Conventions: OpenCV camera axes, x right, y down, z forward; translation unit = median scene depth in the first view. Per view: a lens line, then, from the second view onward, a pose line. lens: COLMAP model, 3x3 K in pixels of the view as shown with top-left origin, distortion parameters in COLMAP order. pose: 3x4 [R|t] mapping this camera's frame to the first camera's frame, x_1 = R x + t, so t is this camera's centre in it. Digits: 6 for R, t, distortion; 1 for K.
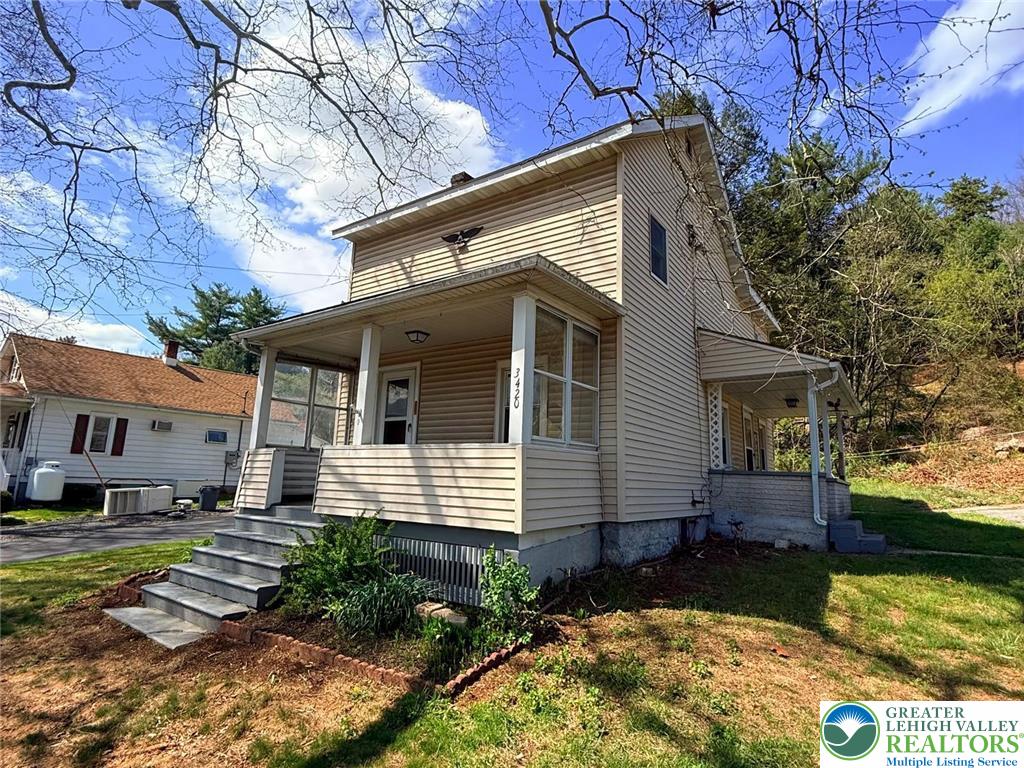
lens RADIAL K [[552.8, 0, 509.7], [0, 552.8, 380.0], [0, 0, 1]] dist [0.003124, 0.000337]
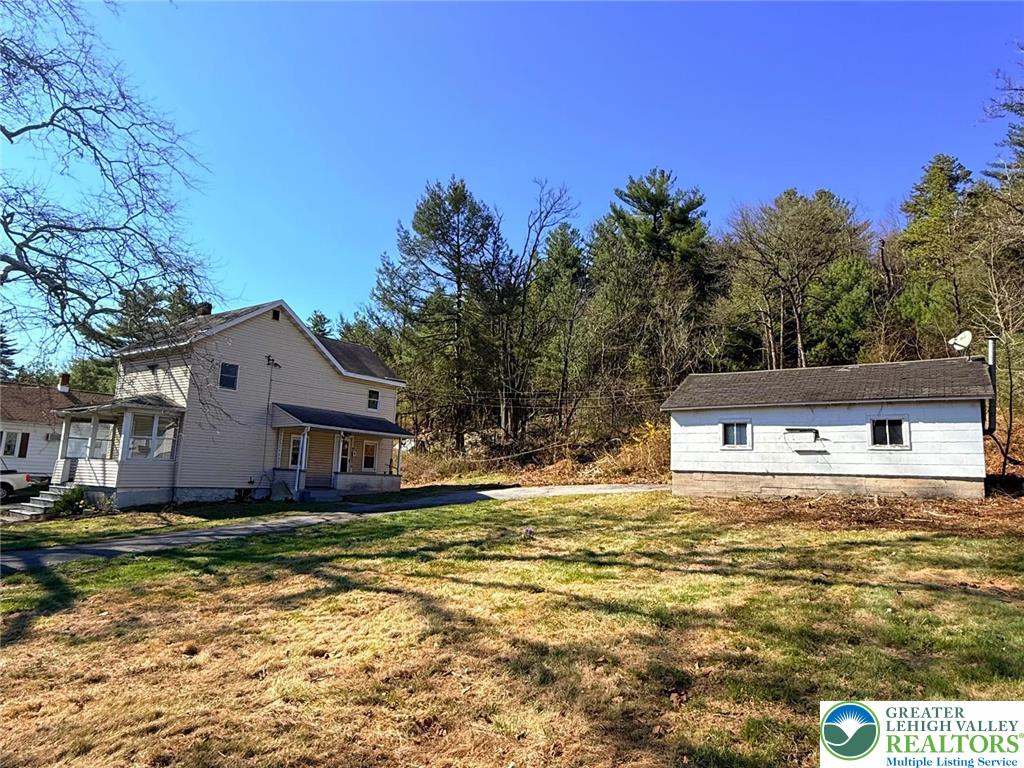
lens RADIAL K [[649.8, 0, 515.5], [0, 649.8, 384.9], [0, 0, 1]] dist [0.004224, 0.001237]
pose [[0.999994, 0.002034, -0.002770, 1.609727], [-0.001940, 0.999431, 0.033665, -0.313665], [0.002837, -0.033660, 0.999429, -1.907027]]
